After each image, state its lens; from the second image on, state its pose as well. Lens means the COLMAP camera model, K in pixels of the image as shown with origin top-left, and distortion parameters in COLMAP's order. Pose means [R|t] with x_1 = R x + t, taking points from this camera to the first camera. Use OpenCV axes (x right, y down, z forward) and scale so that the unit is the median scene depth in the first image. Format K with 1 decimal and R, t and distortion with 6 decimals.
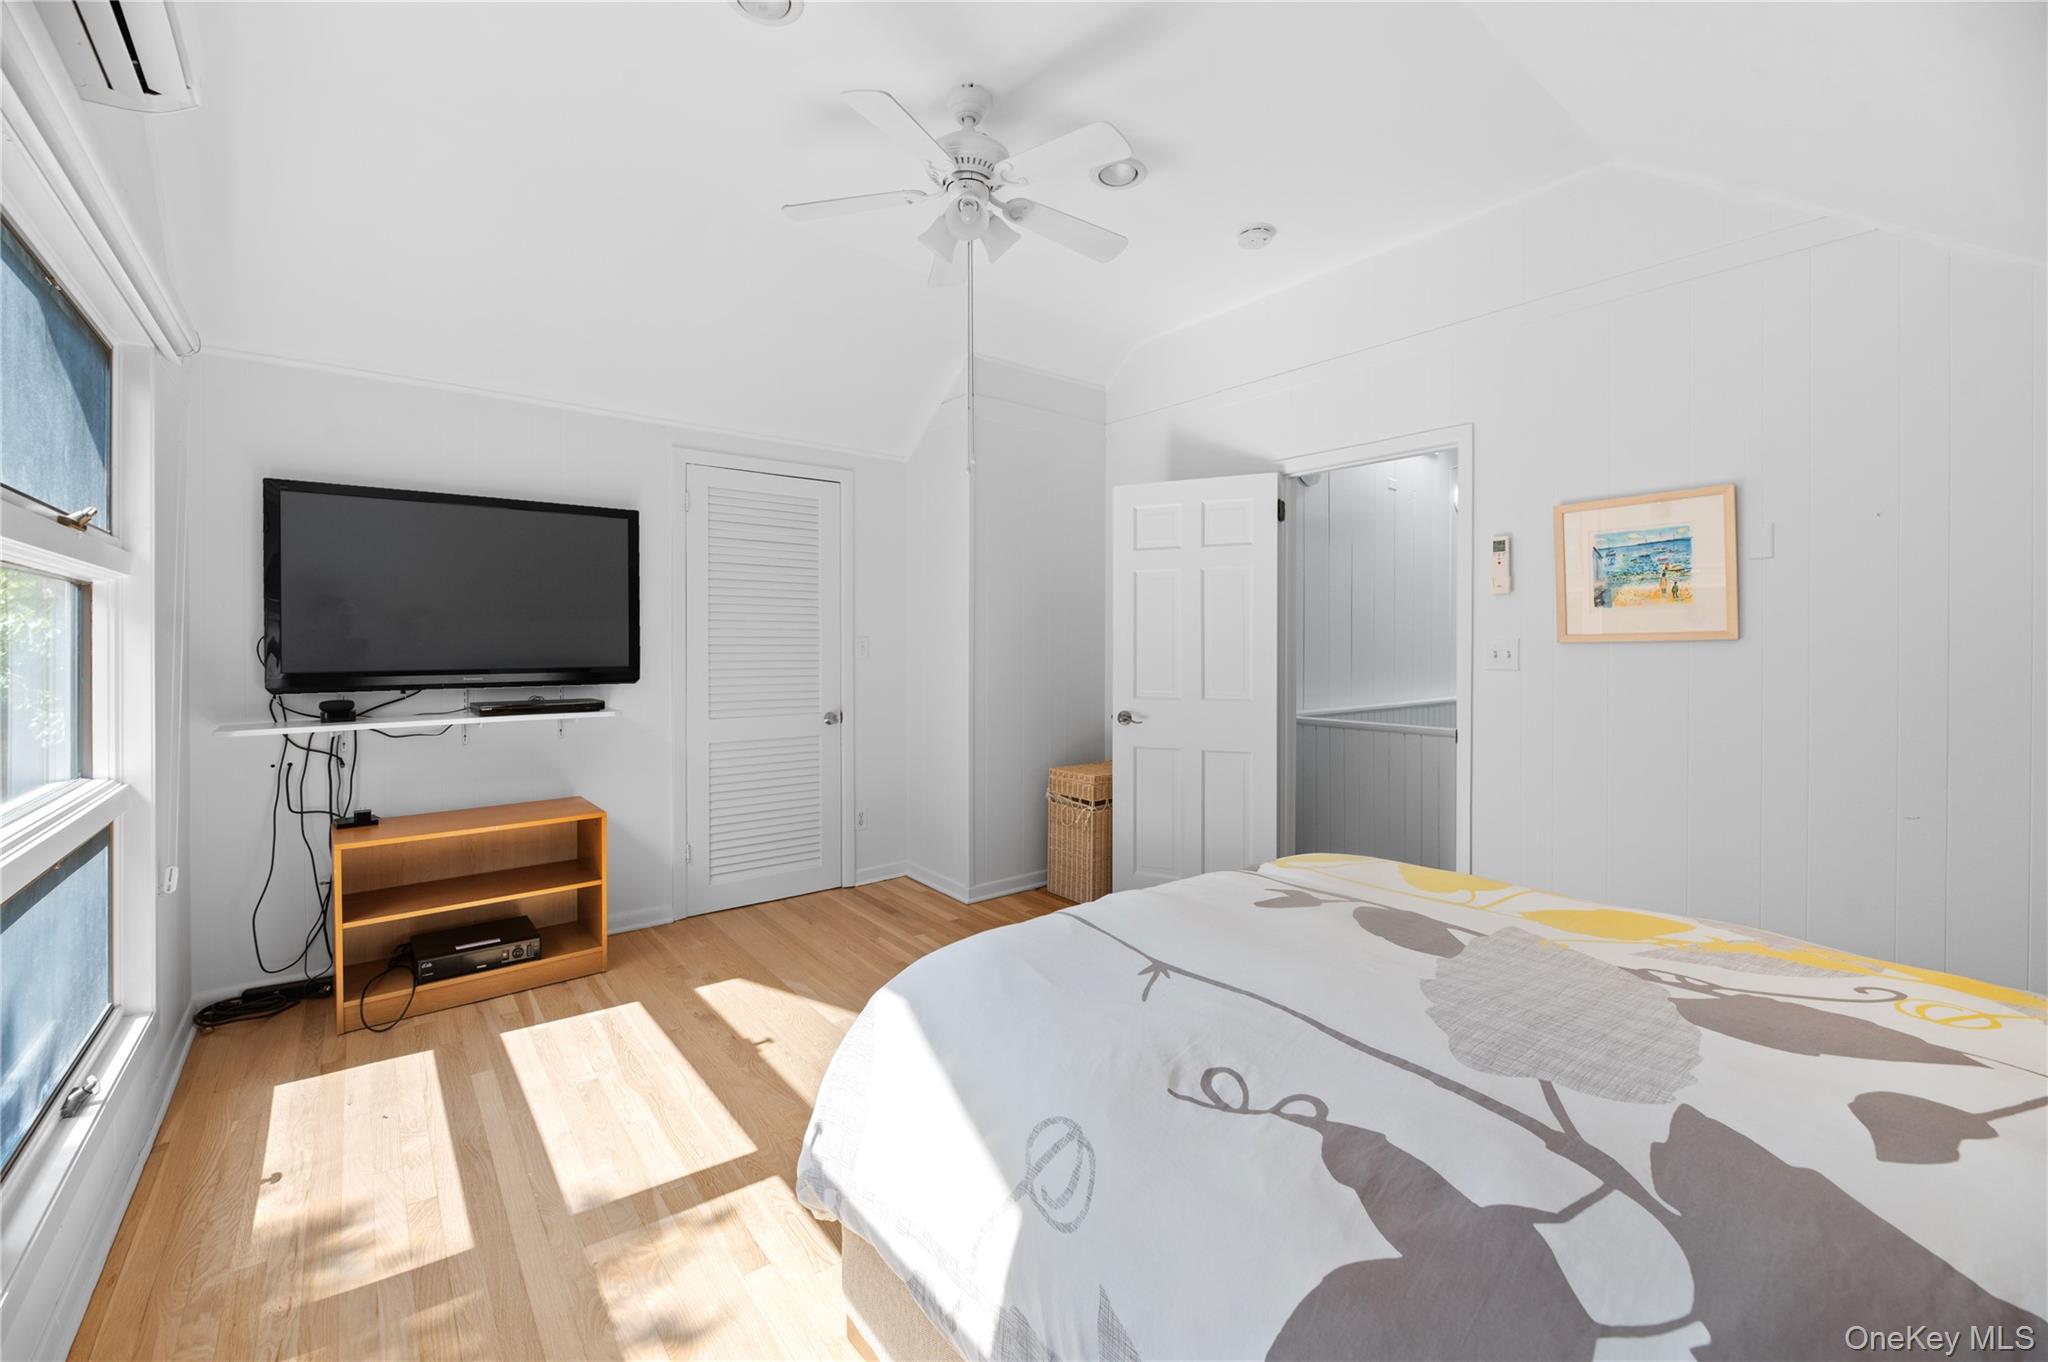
lens RADIAL K [[852.6, 0, 1023.6], [0, 852.6, 635.6], [0, 0, 1]] dist [-0.002092, -0.000266]
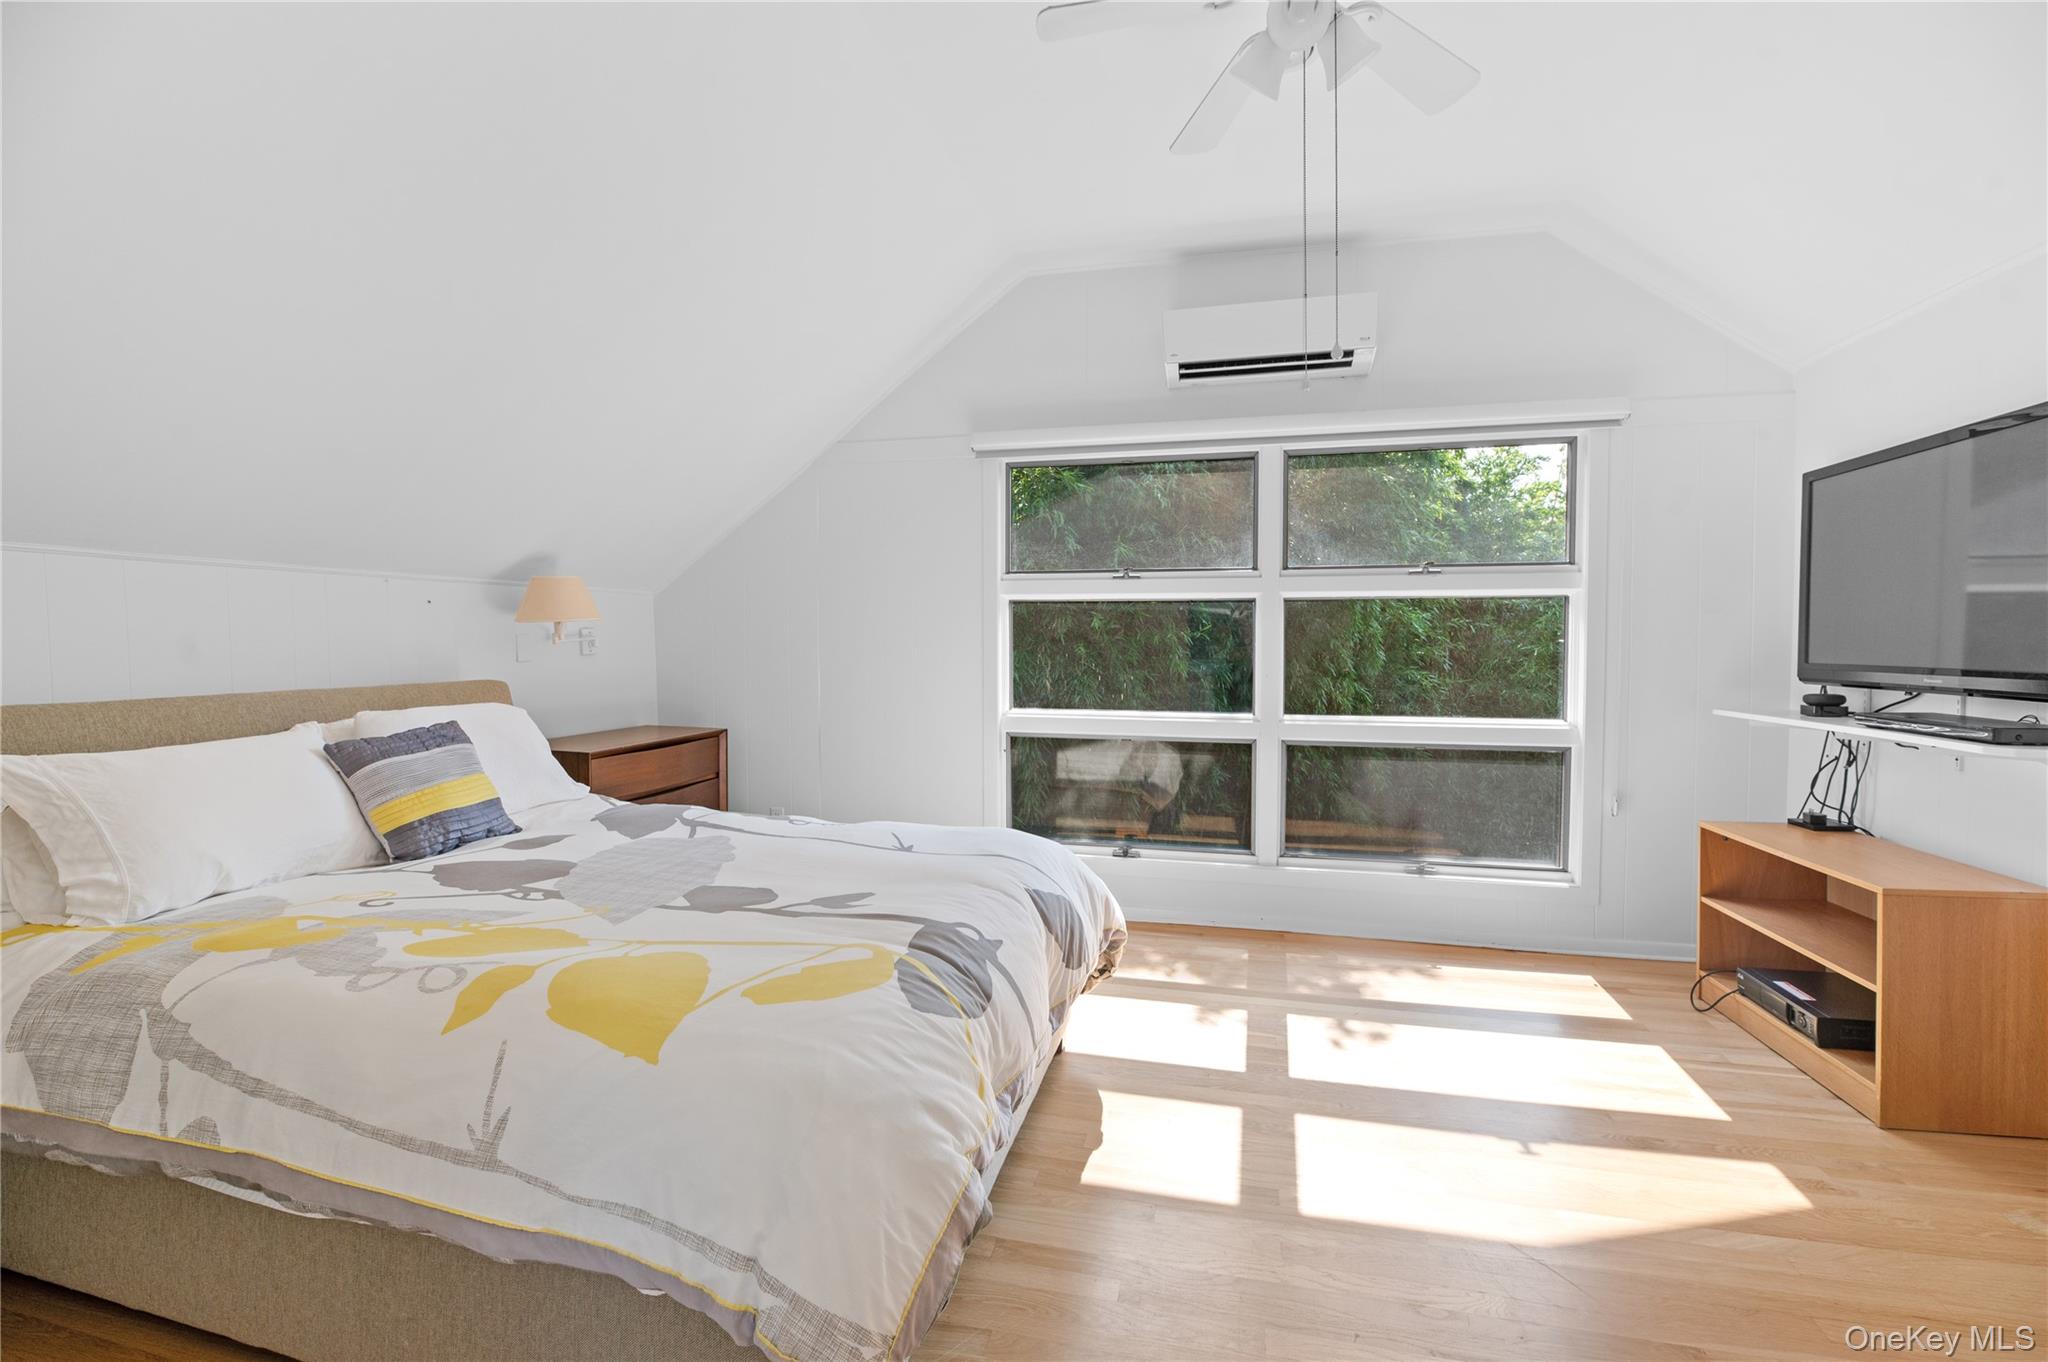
lens RADIAL K [[819.6, 0, 1026.0], [0, 819.6, 652.8], [0, 0, 1]] dist [-0.000389, -0.000022]
pose [[-0.787610, 0.009972, -0.616094, 0.543801], [0.004946, 0.999939, 0.009862, 0.019926], [0.616155, 0.004721, -0.787611, 1.407475]]
